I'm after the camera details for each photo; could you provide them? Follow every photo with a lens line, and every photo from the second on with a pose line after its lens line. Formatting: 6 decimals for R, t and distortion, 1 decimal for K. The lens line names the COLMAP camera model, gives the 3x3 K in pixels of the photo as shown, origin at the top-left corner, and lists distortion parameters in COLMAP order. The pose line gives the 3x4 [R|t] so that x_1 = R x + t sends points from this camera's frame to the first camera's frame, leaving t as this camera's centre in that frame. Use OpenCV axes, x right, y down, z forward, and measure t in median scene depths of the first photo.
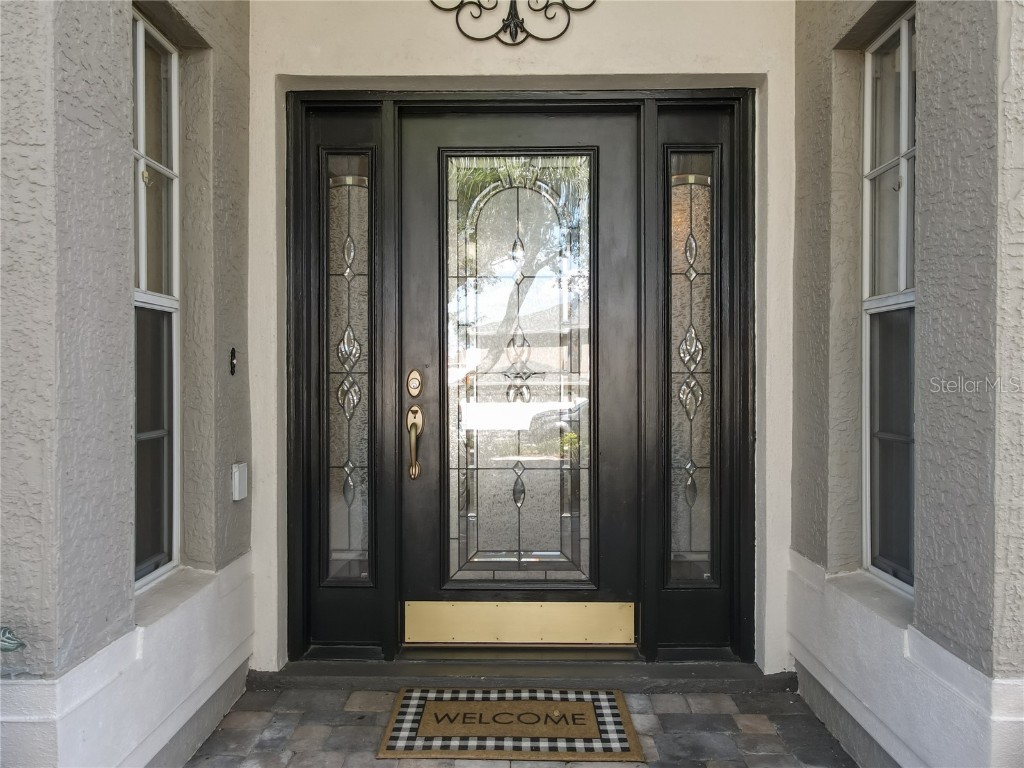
lens RADIAL K [[754.8, 0, 511.9], [0, 754.8, 378.5], [0, 0, 1]] dist [-0.000288, 0.016940]
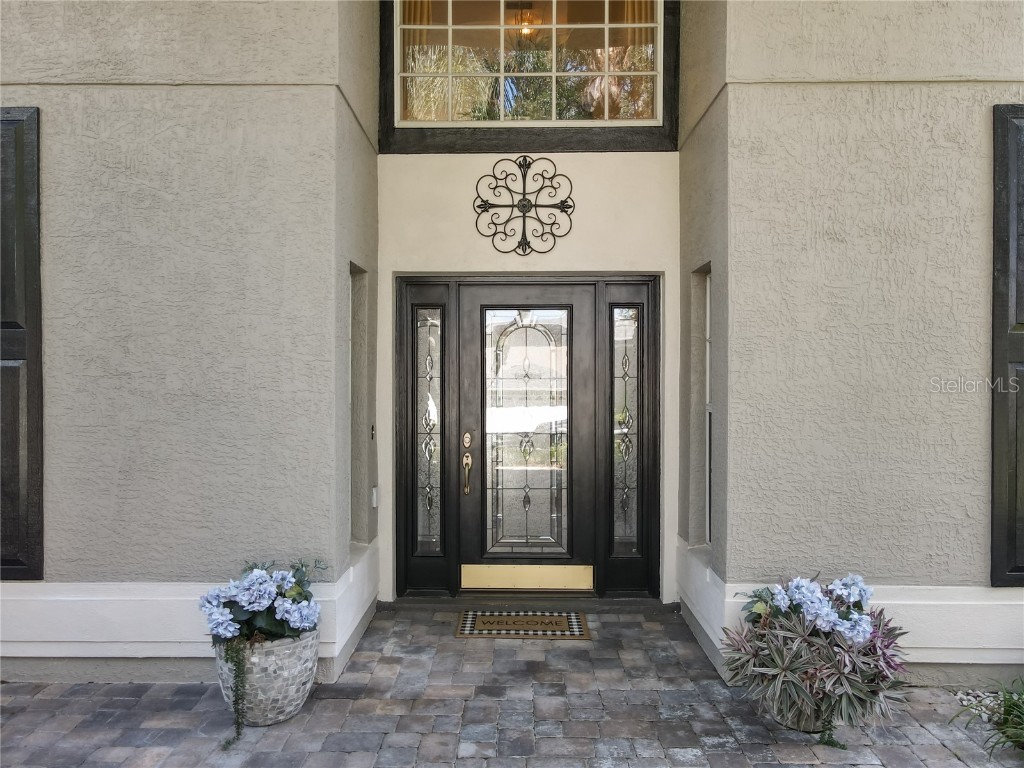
lens RADIAL K [[754.8, 0, 508.3], [0, 754.8, 385.1], [0, 0, 1]] dist [-0.000288, 0.016940]
pose [[0.999957, 0.000720, -0.009233, -0.018690], [-0.000645, 0.999966, 0.008163, -0.144902], [0.009238, -0.008157, 0.999924, -0.801813]]
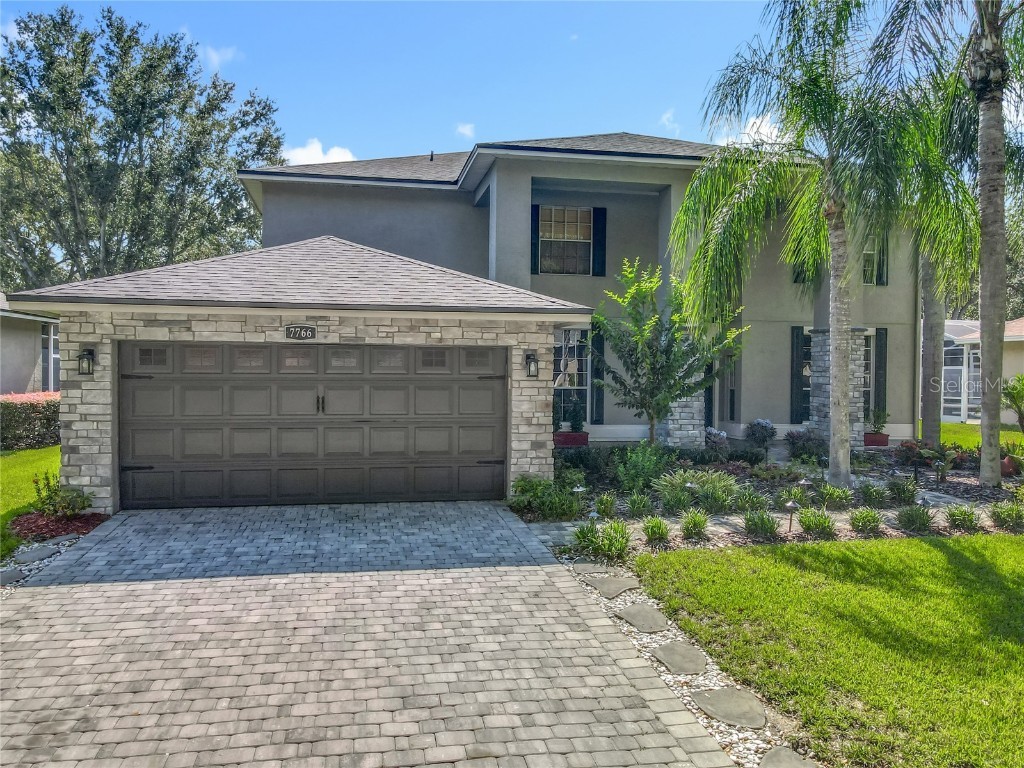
lens RADIAL K [[754.8, 0, 497.6], [0, 754.8, 384.3], [0, 0, 1]] dist [-0.000288, 0.016940]
pose [[0.982373, 0.004584, 0.186875, -2.987039], [-0.005956, 0.999959, 0.006779, -0.149774], [-0.186836, -0.007773, 0.982360, -5.545234]]
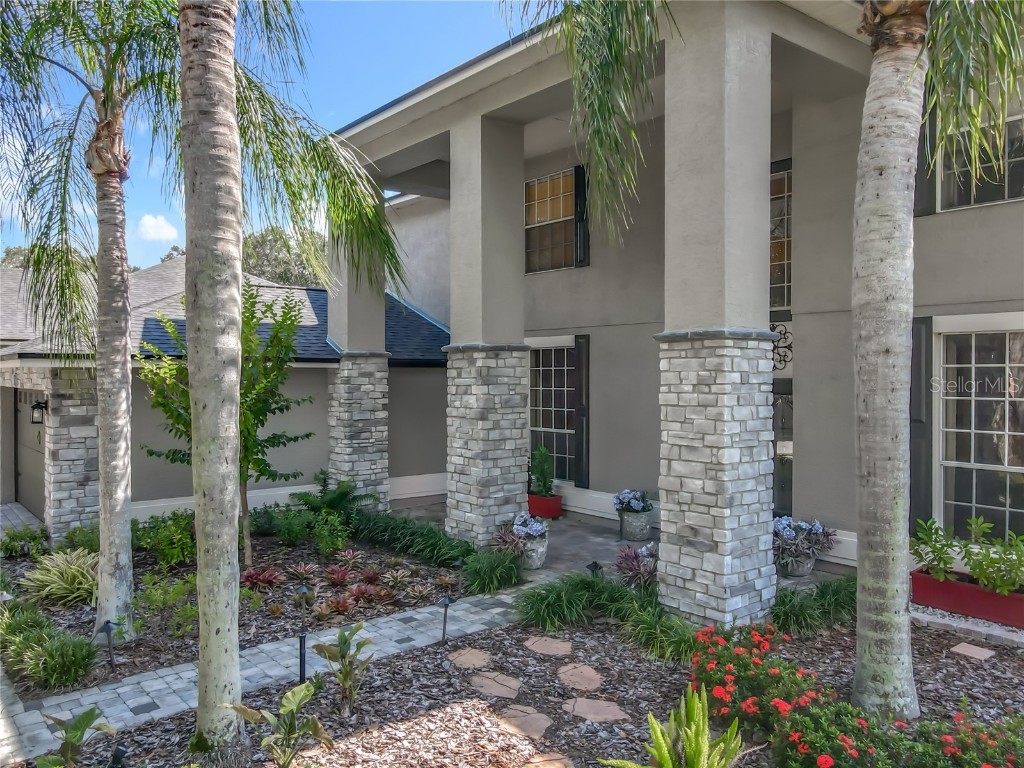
lens RADIAL K [[793.0, 0, 507.5], [0, 793.0, 384.3], [0, 0, 1]] dist [0.007723, 0.005704]
pose [[0.633091, 0.010114, -0.774012, 2.270370], [-0.006407, 0.999949, 0.007826, -0.393312], [0.774051, 0.000005, 0.633123, -2.589452]]
